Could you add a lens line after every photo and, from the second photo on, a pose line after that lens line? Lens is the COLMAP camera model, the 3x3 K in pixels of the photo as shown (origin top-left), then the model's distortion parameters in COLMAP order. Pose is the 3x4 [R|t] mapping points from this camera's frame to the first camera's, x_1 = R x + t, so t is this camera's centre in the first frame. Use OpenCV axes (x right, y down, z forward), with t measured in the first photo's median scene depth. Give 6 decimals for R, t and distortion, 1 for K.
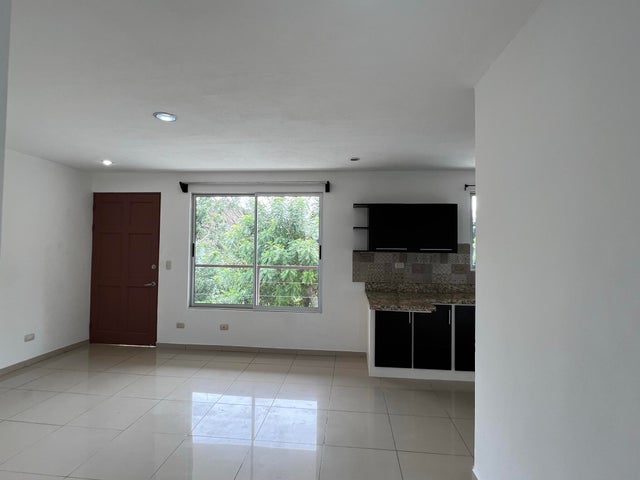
lens RADIAL K [[329.2, 0, 316.5], [0, 329.2, 237.6], [0, 0, 1]] dist [-0.000656, 0.001510]
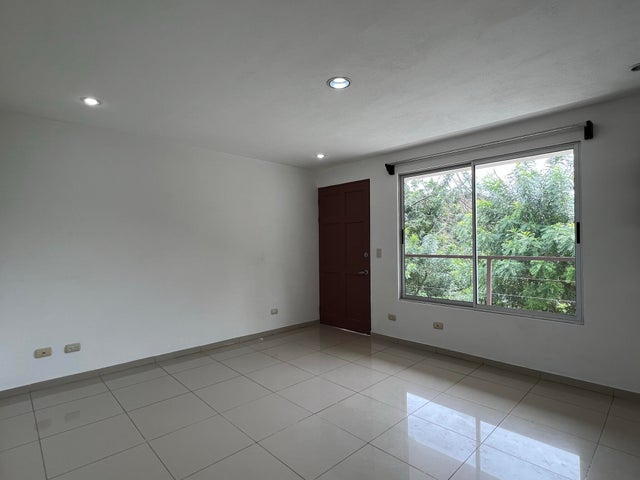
lens RADIAL K [[333.1, 0, 318.7], [0, 333.1, 240.9], [0, 0, 1]] dist [-0.001669, 0.001143]
pose [[0.761277, -0.027242, -0.647854, 0.047810], [0.040860, 0.999147, 0.005999, 0.035875], [0.647138, -0.031038, 0.761741, 0.151866]]
